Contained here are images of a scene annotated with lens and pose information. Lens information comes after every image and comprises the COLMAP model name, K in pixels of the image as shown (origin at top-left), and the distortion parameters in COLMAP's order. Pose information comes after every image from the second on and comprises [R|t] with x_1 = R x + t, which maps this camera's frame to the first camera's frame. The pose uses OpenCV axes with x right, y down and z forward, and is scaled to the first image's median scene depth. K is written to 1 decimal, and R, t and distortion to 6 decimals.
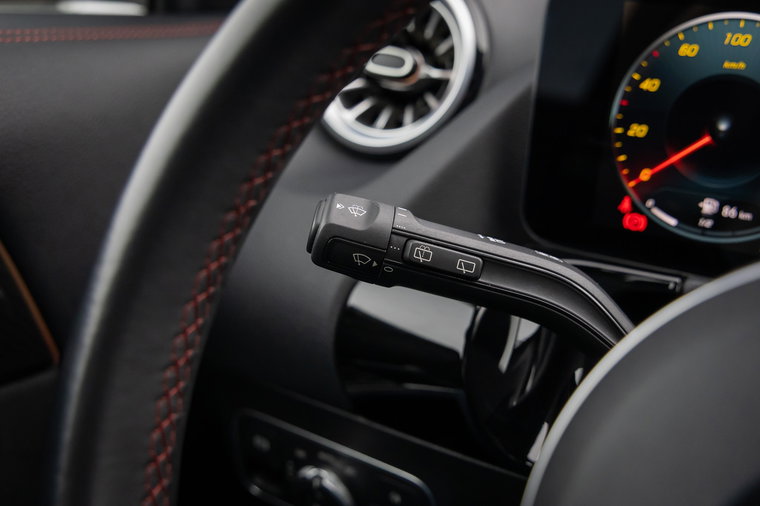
lens RADIAL K [[945.8, 0, 375.1], [0, 945.8, 260.9], [0, 0, 1]] dist [0.011760, 0.000000]
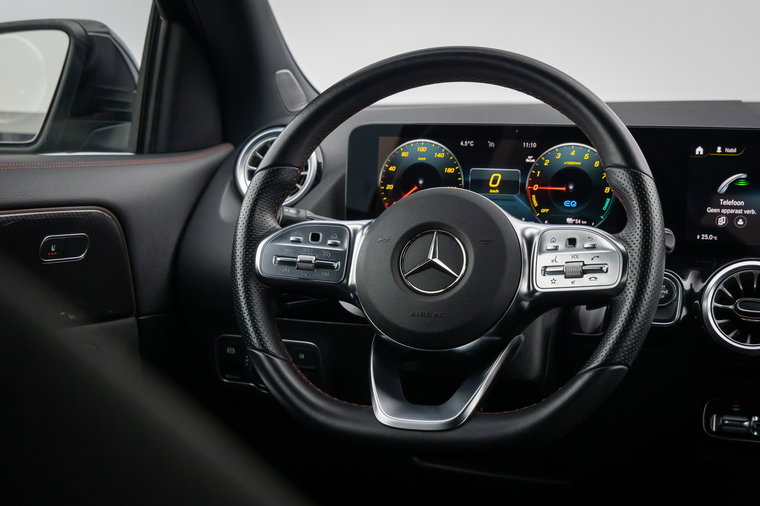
lens RADIAL K [[1266.0, 0, 387.6], [0, 1266.0, 234.7], [0, 0, 1]] dist [0.060176, 0.000000]
pose [[0.973127, -0.060409, 0.222202, -0.468978], [0.104079, 0.976168, -0.190428, 0.611641], [-0.205403, 0.208437, 0.956224, -2.129311]]
